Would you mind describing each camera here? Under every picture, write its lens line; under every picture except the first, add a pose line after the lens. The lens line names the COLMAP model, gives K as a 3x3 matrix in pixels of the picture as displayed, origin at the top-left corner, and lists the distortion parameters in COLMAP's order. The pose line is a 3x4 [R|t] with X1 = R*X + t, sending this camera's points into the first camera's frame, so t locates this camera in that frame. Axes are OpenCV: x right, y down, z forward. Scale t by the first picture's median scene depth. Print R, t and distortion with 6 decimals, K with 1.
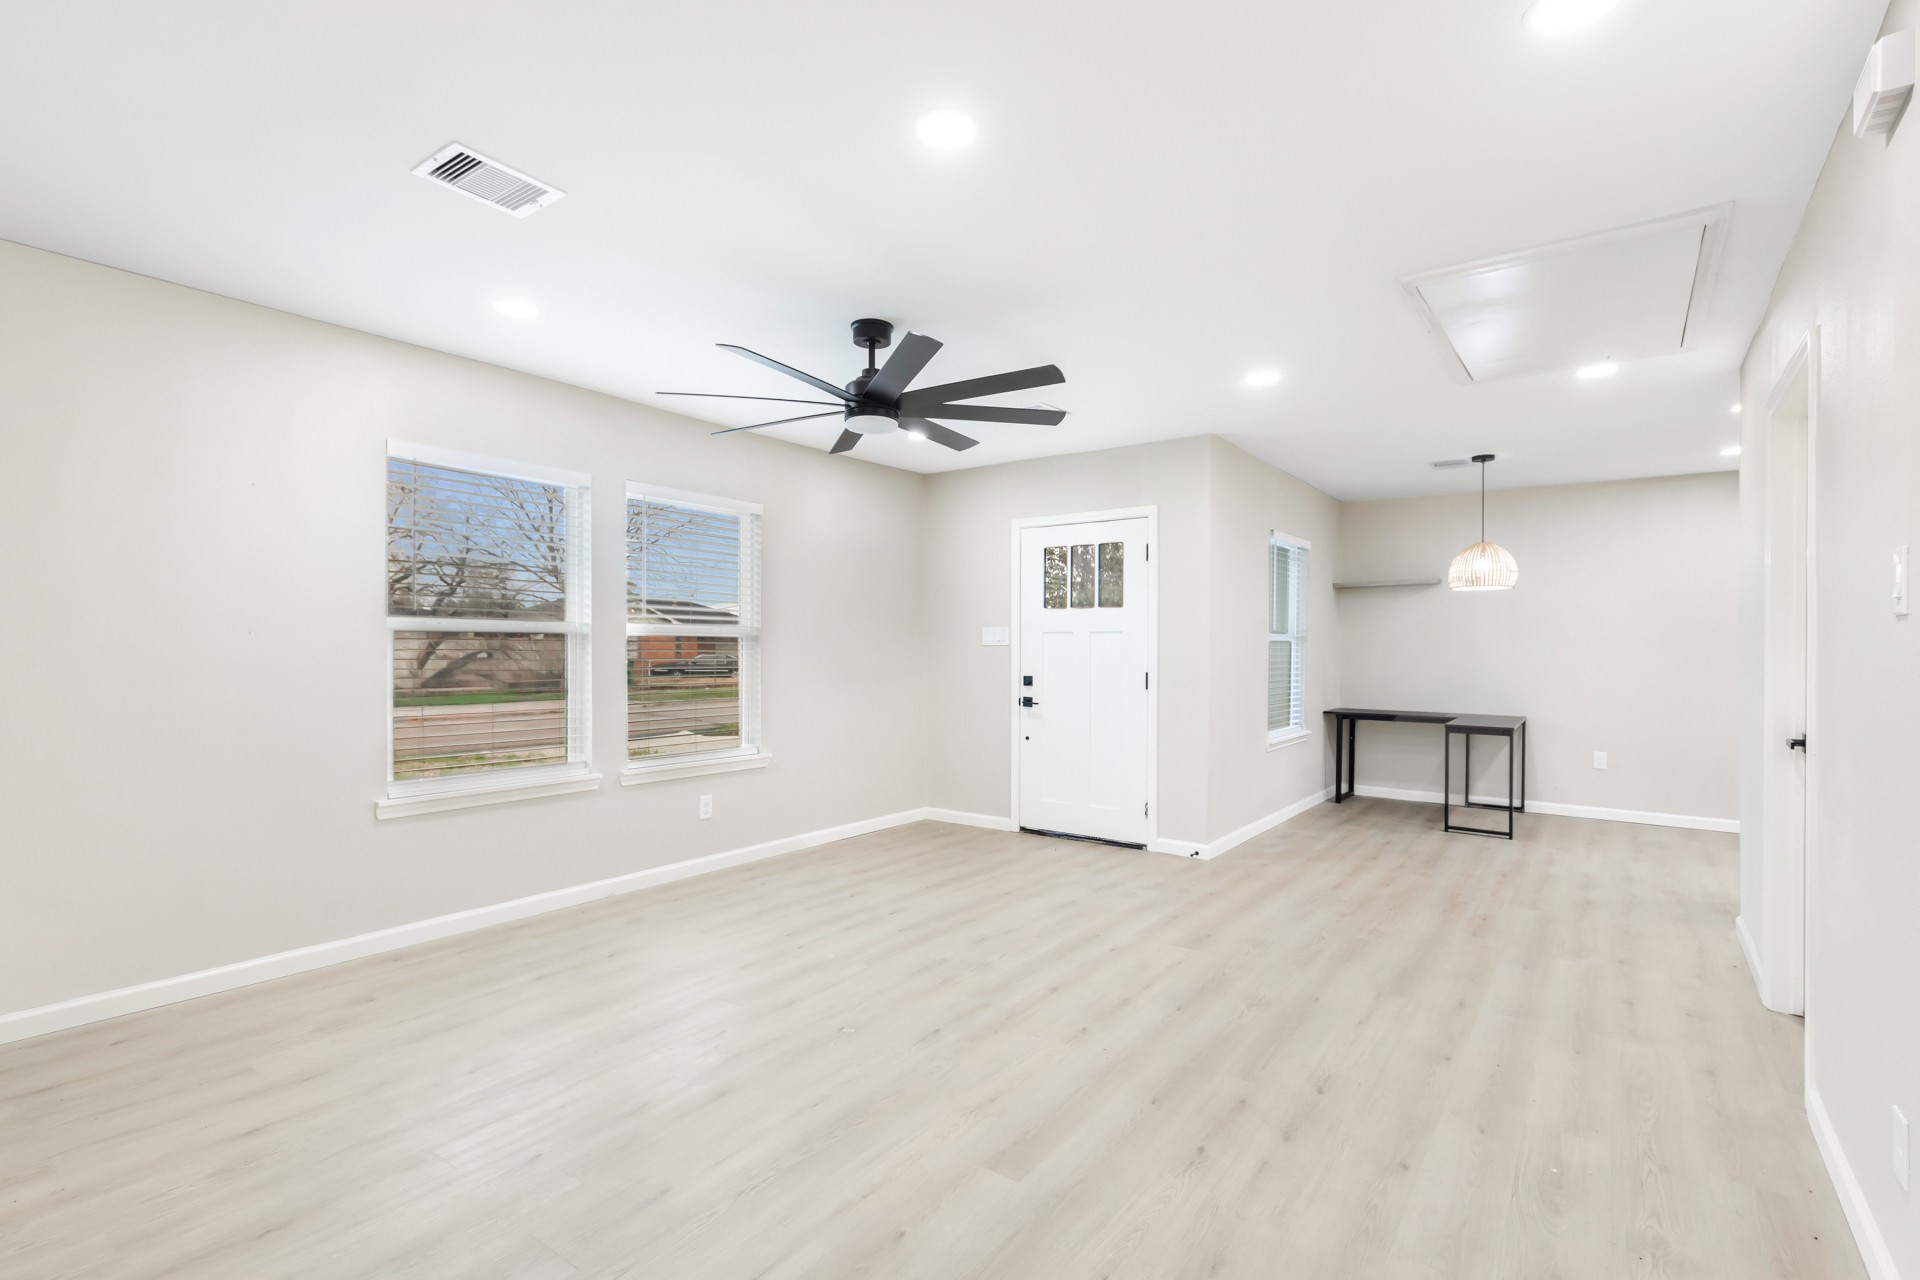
lens RADIAL K [[889.2, 0, 962.4], [0, 889.2, 643.3], [0, 0, 1]] dist [0.016926, 0.000183]
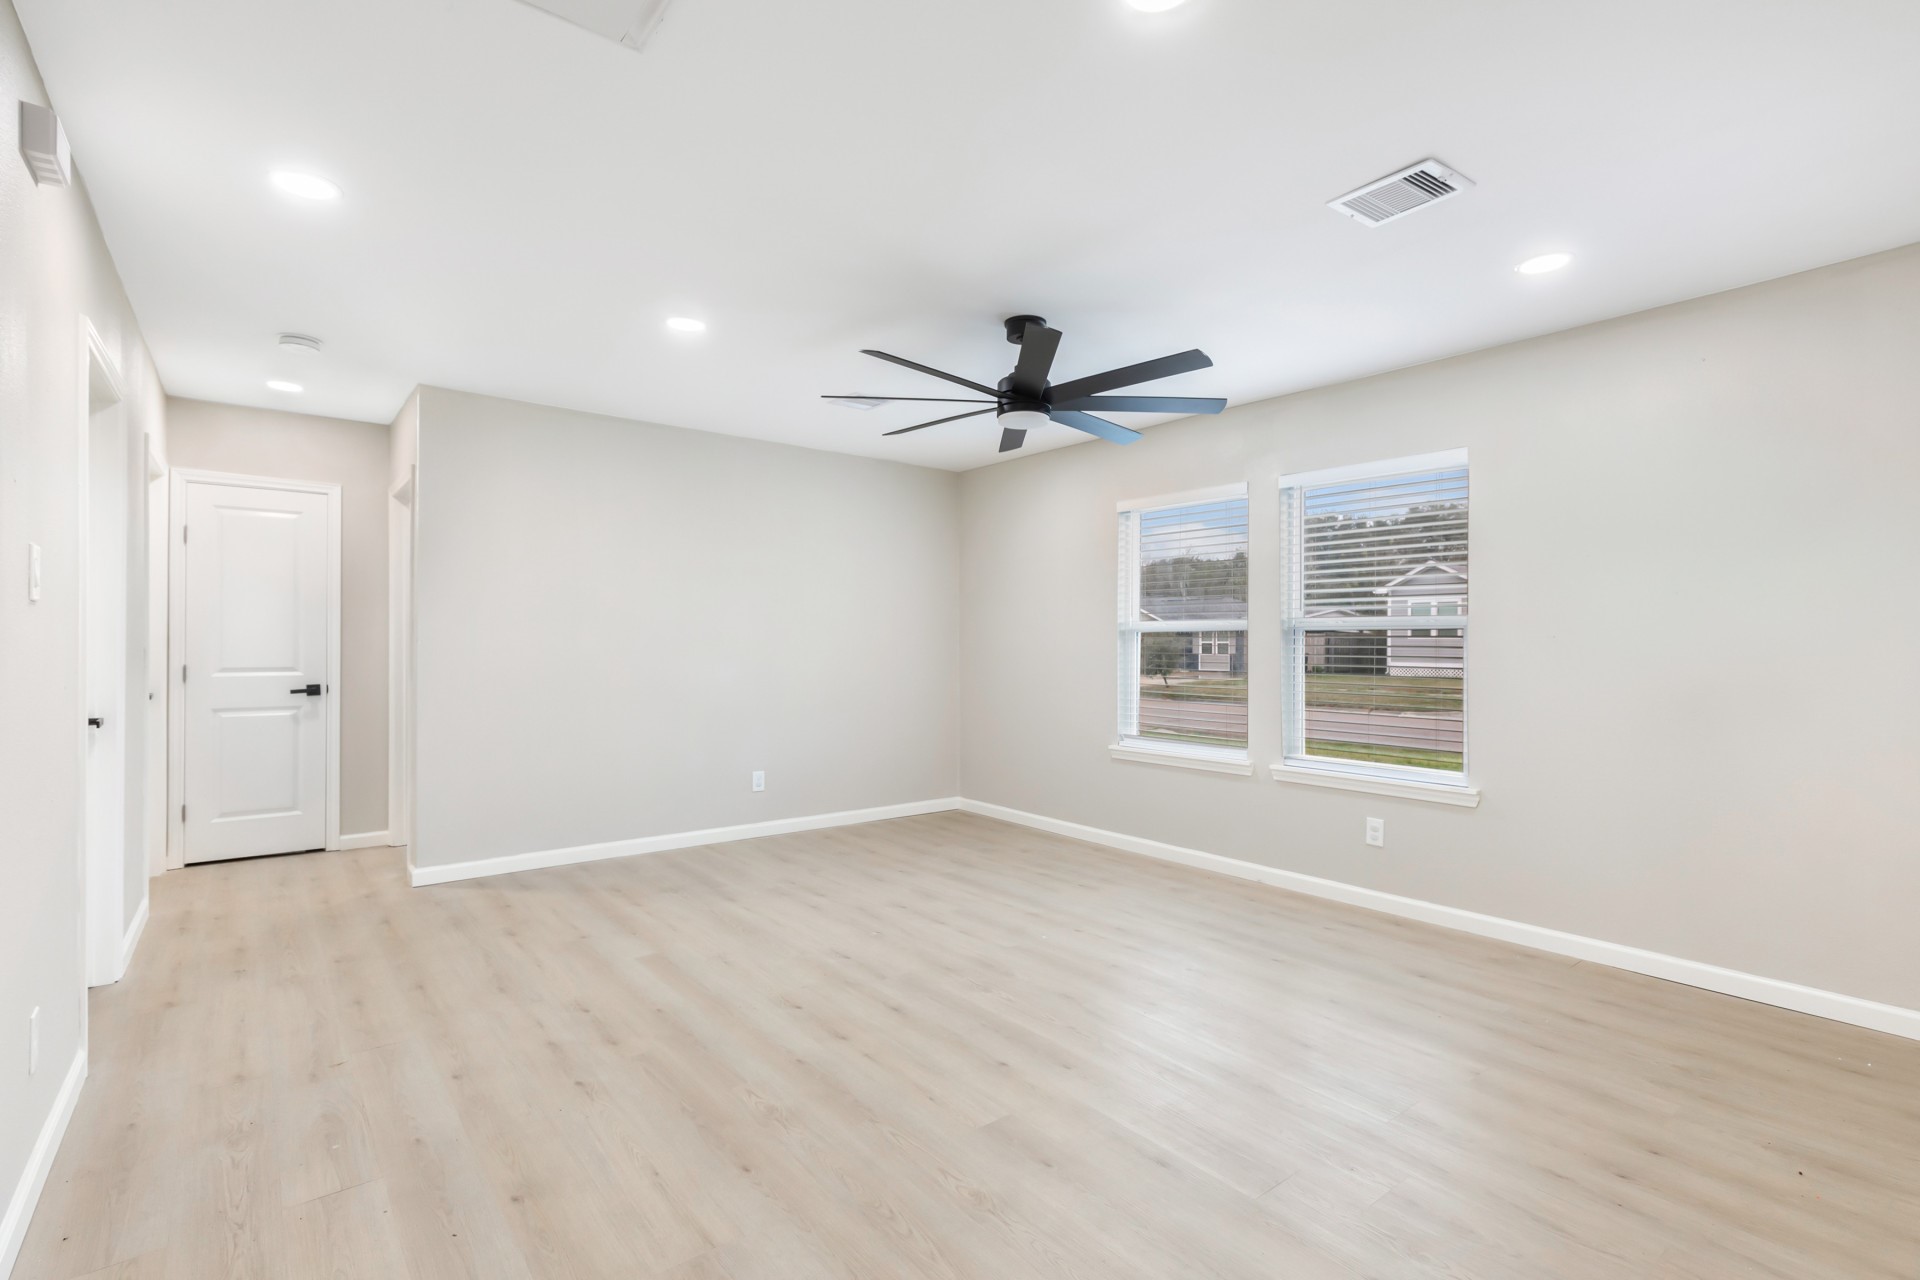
lens RADIAL K [[889.2, 0, 962.4], [0, 889.2, 643.3], [0, 0, 1]] dist [0.016926, 0.000183]
pose [[-0.260377, -0.005084, -0.965494, 0.971509], [0.000679, 0.999985, -0.005449, 0.014833], [0.965507, -0.002075, -0.260370, 1.298304]]
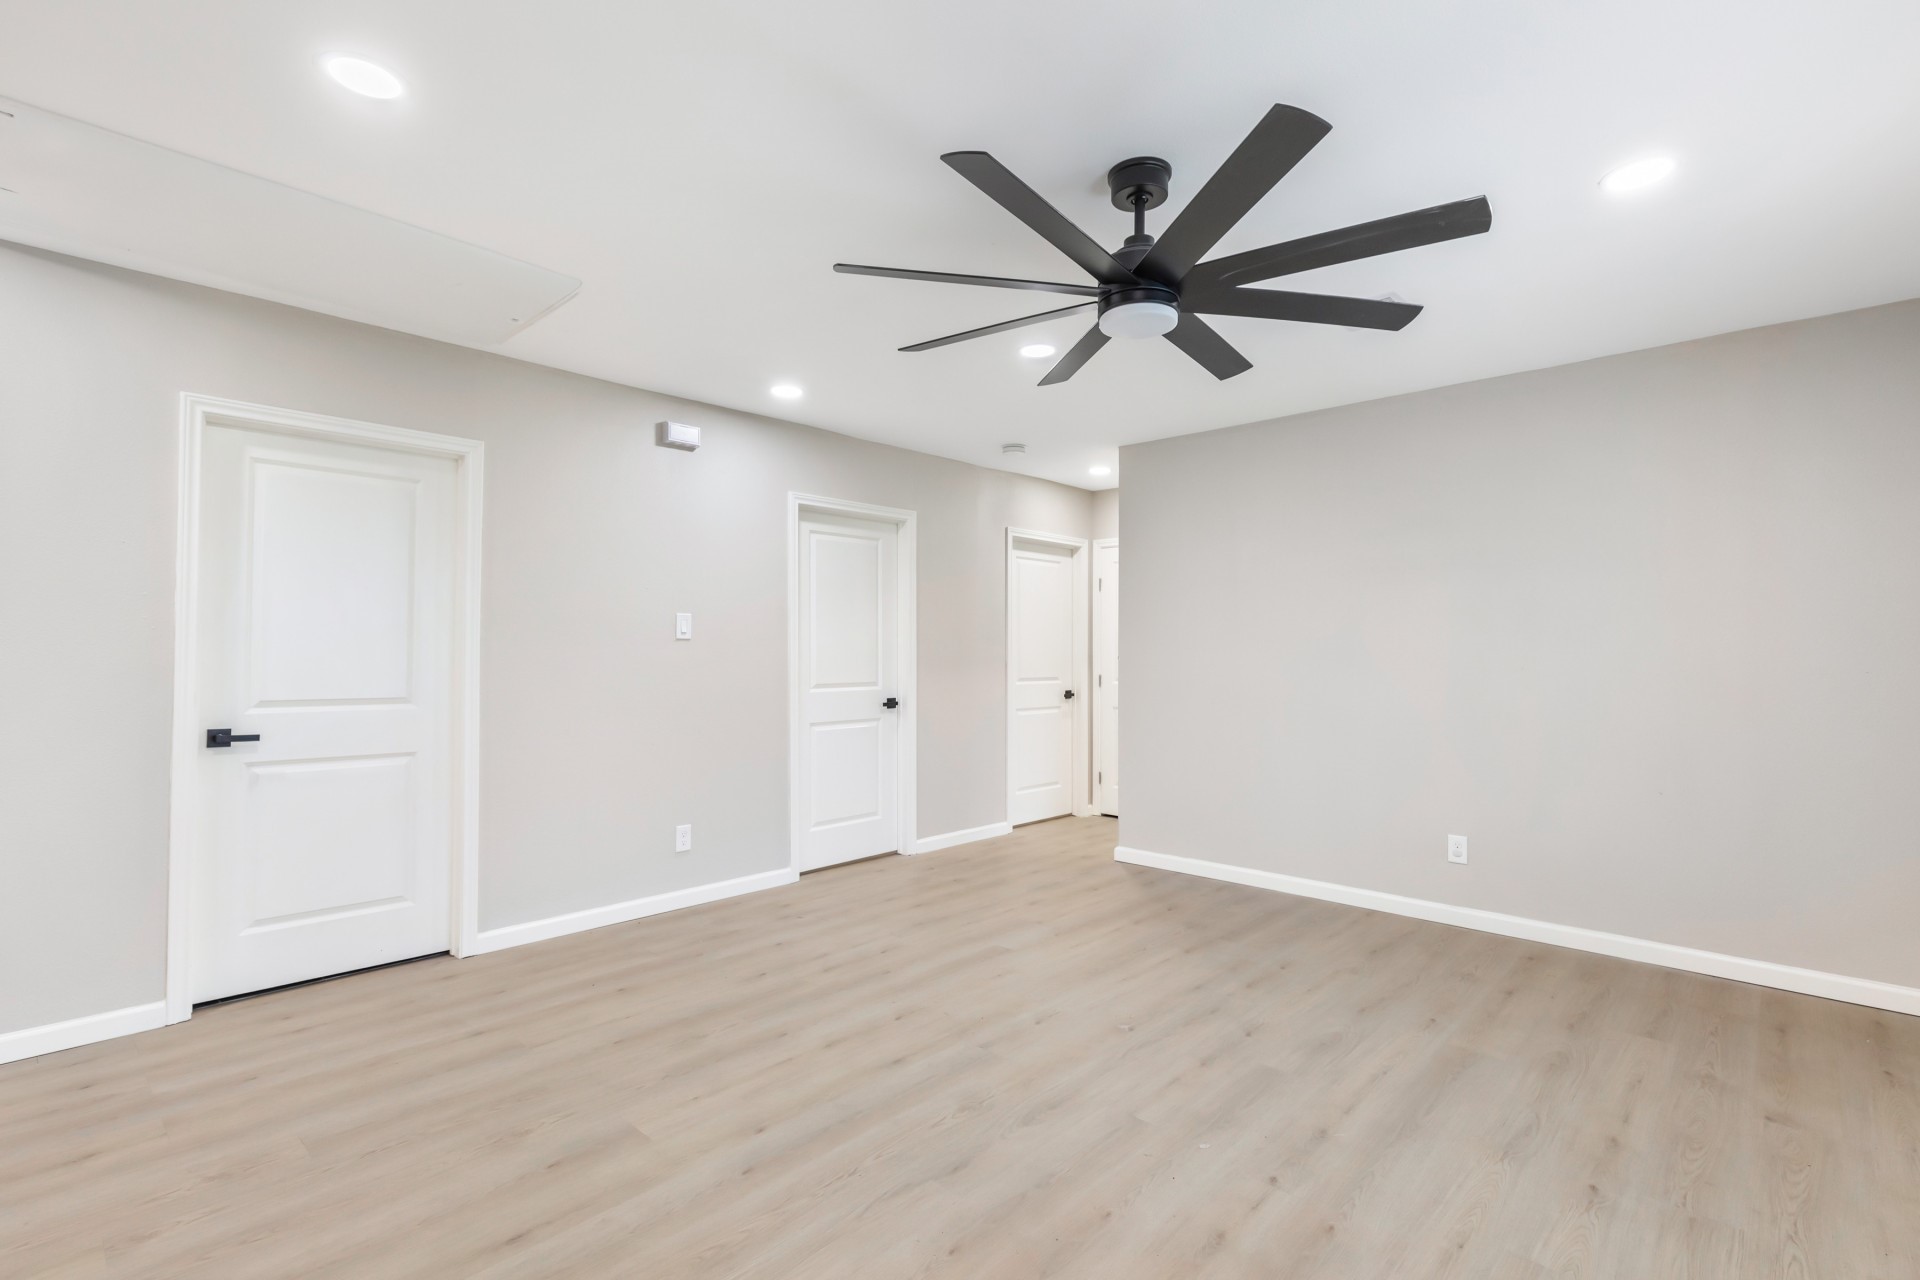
lens RADIAL K [[889.2, 0, 962.4], [0, 889.2, 643.3], [0, 0, 1]] dist [0.016926, 0.000183]
pose [[-0.992920, -0.004915, 0.118686, -0.055995], [-0.006943, 0.999837, -0.016674, 0.004814], [-0.118585, -0.017380, -0.992792, 1.829049]]
